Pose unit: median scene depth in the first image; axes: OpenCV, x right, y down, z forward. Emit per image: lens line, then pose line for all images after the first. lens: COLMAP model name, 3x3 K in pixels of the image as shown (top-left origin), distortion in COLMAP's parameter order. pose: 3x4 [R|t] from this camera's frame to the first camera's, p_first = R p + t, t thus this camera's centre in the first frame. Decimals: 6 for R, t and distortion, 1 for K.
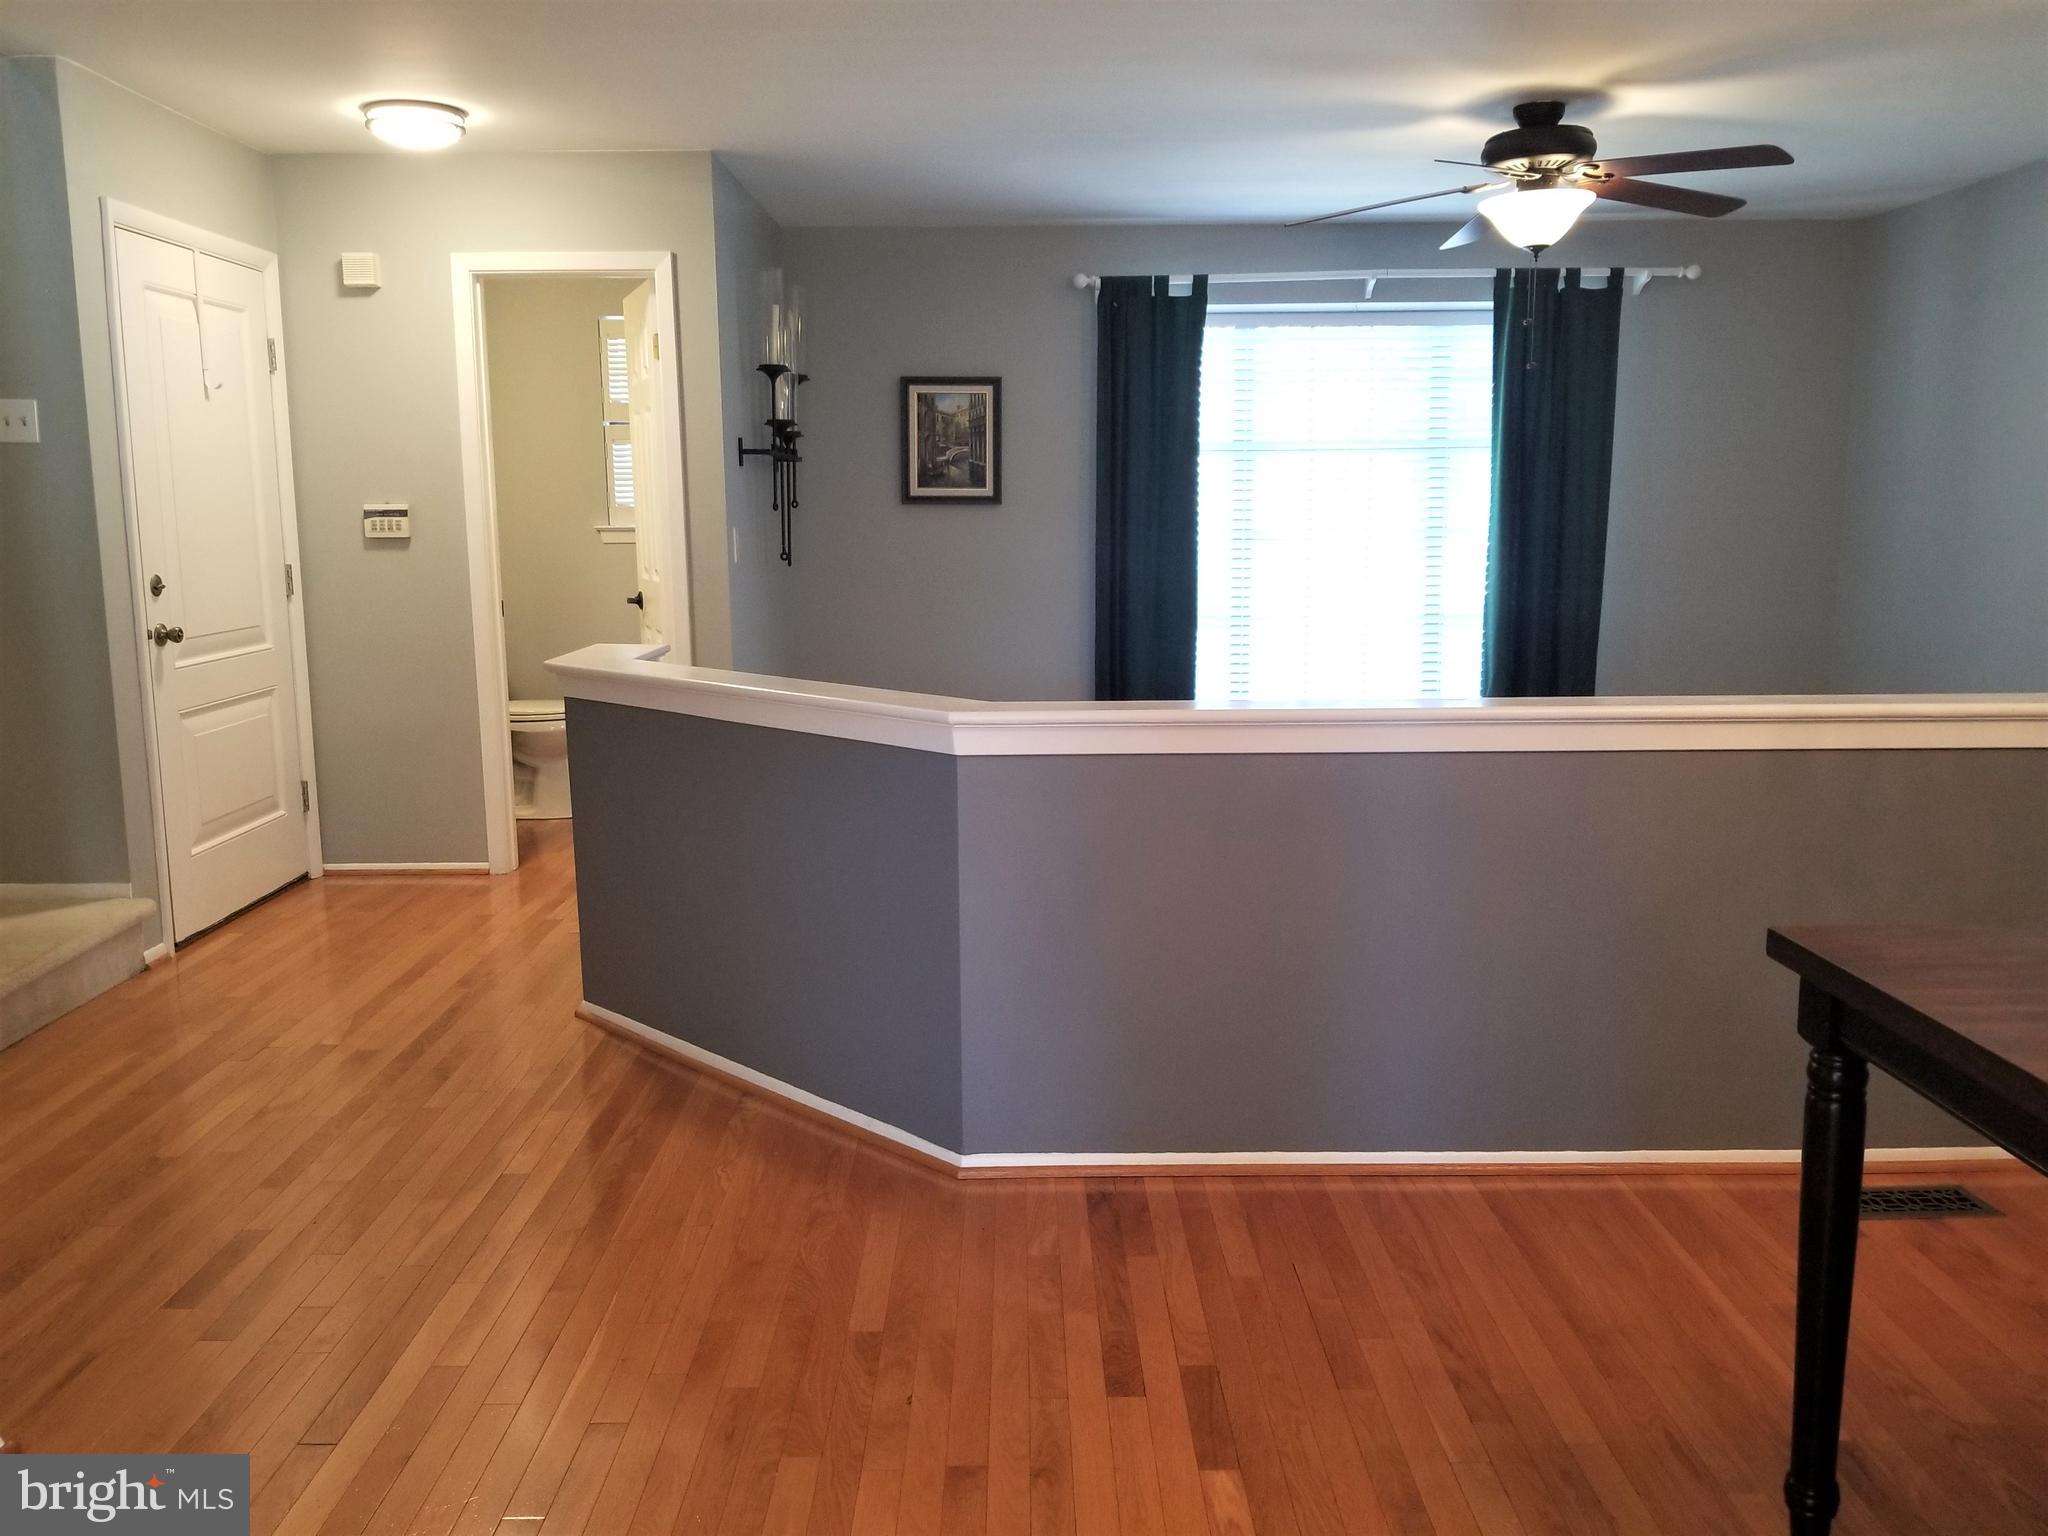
lens RADIAL K [[1592.6, 0, 1002.2], [0, 1592.6, 740.8], [0, 0, 1]] dist [0.087799, -0.171404]
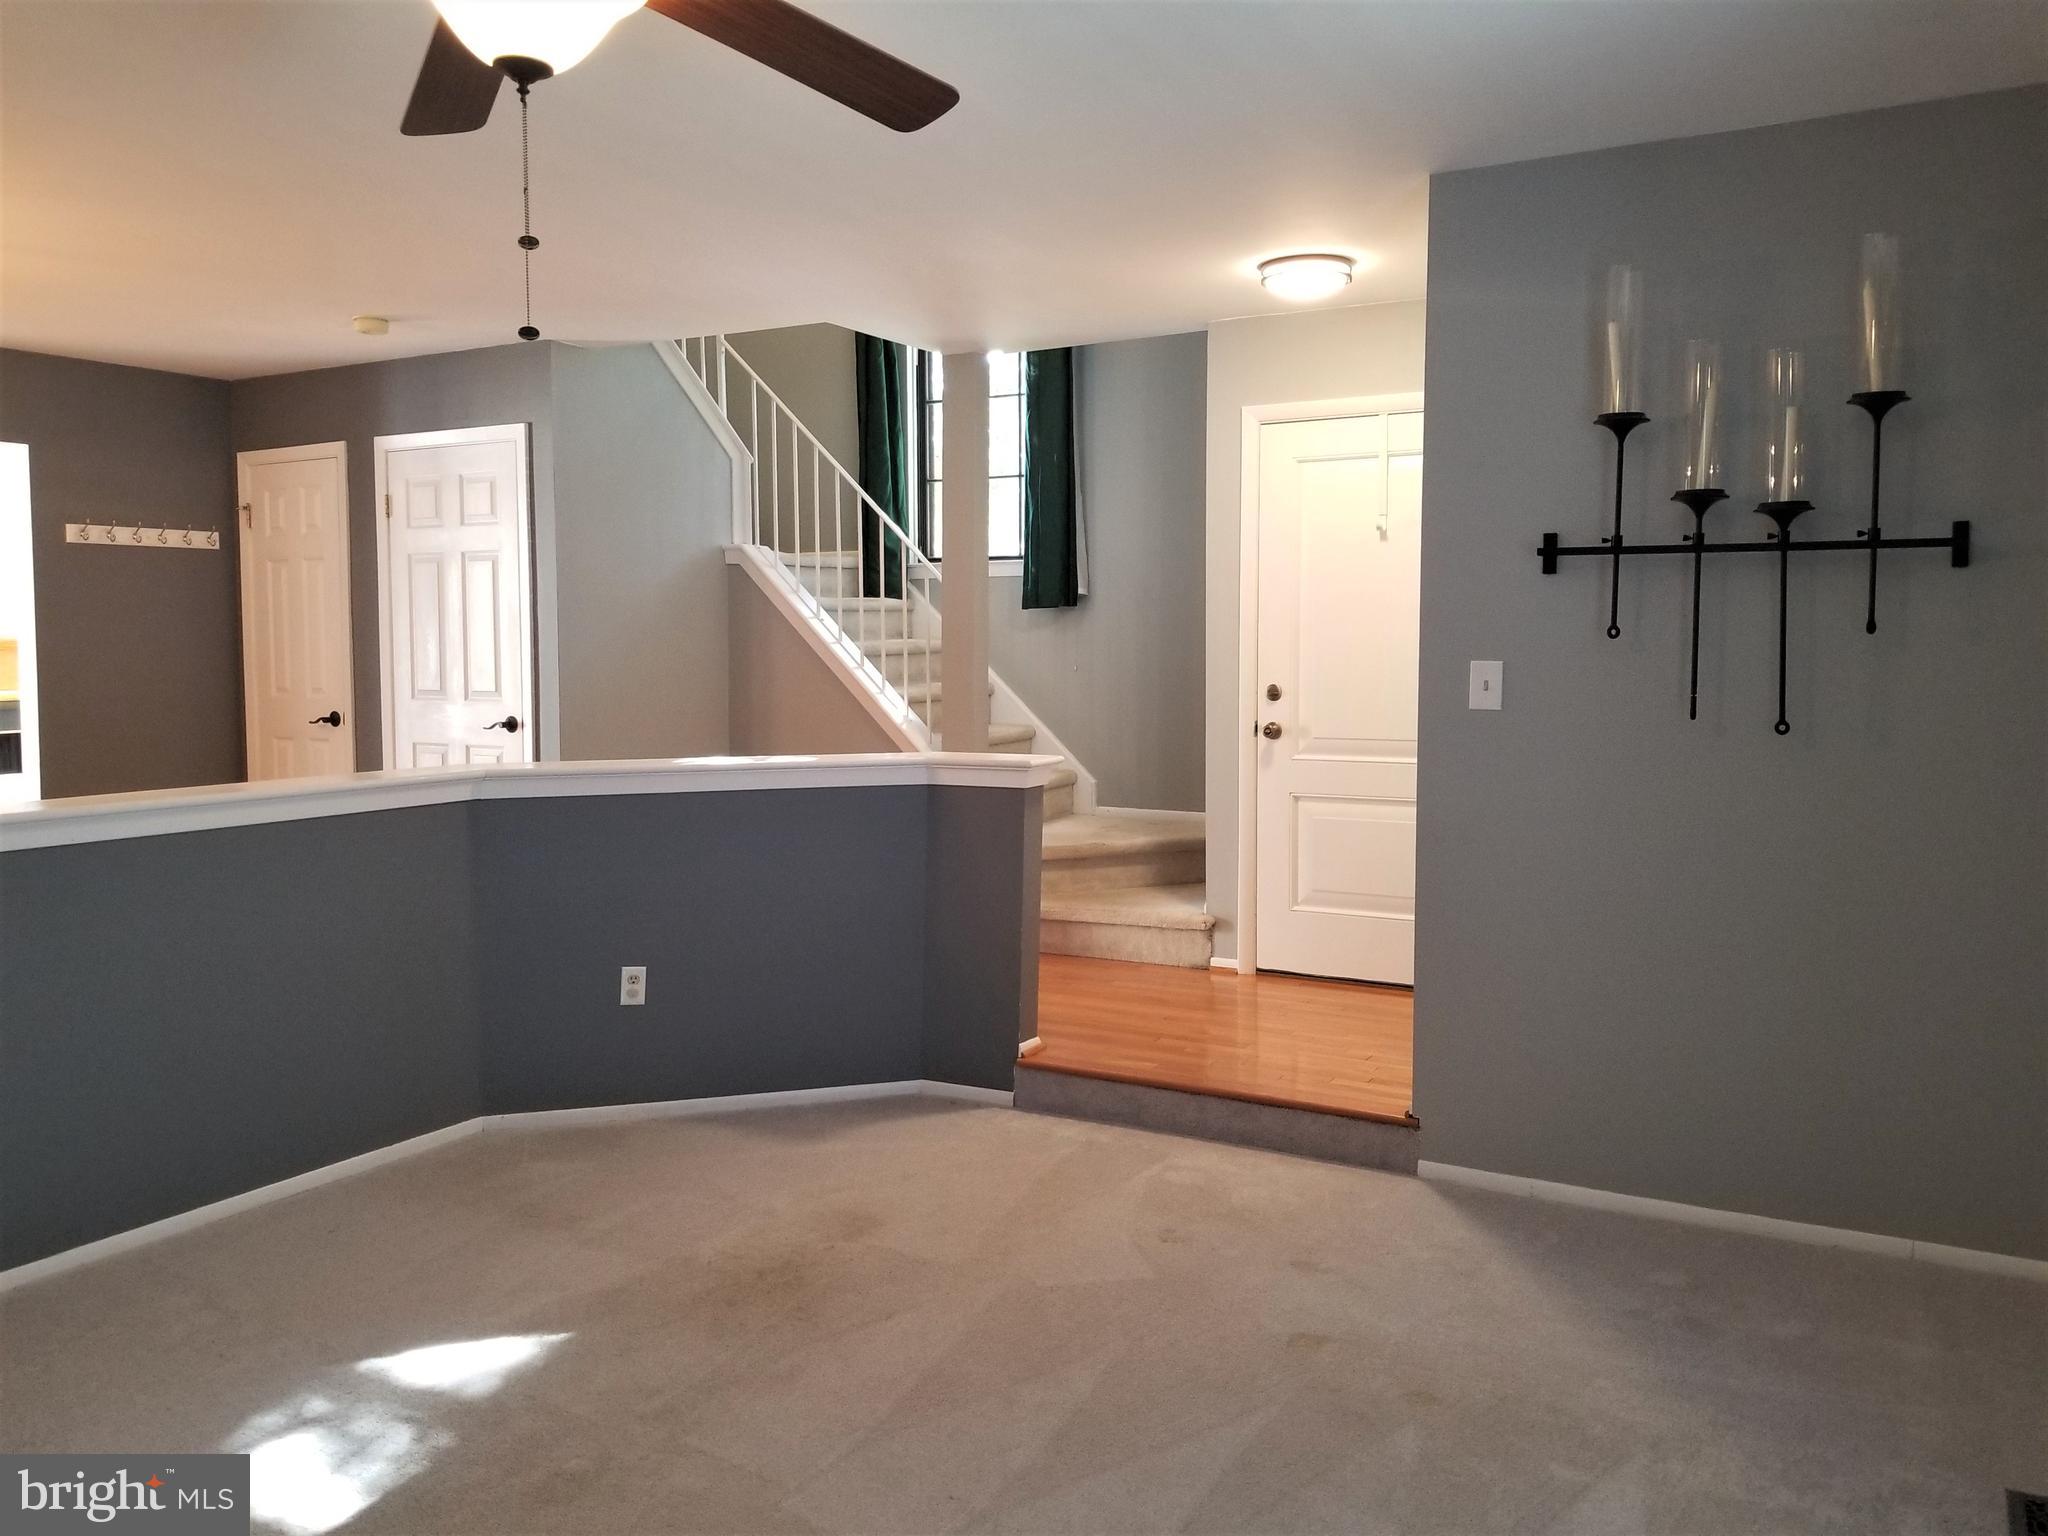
lens RADIAL K [[1592.6, 0, 1002.2], [0, 1592.6, 740.8], [0, 0, 1]] dist [0.087799, -0.171404]
pose [[-0.489293, 0.065566, -0.869651, 0.475014], [-0.122582, 0.982100, 0.143013, -0.146169], [0.863461, 0.176579, -0.472498, 0.968968]]
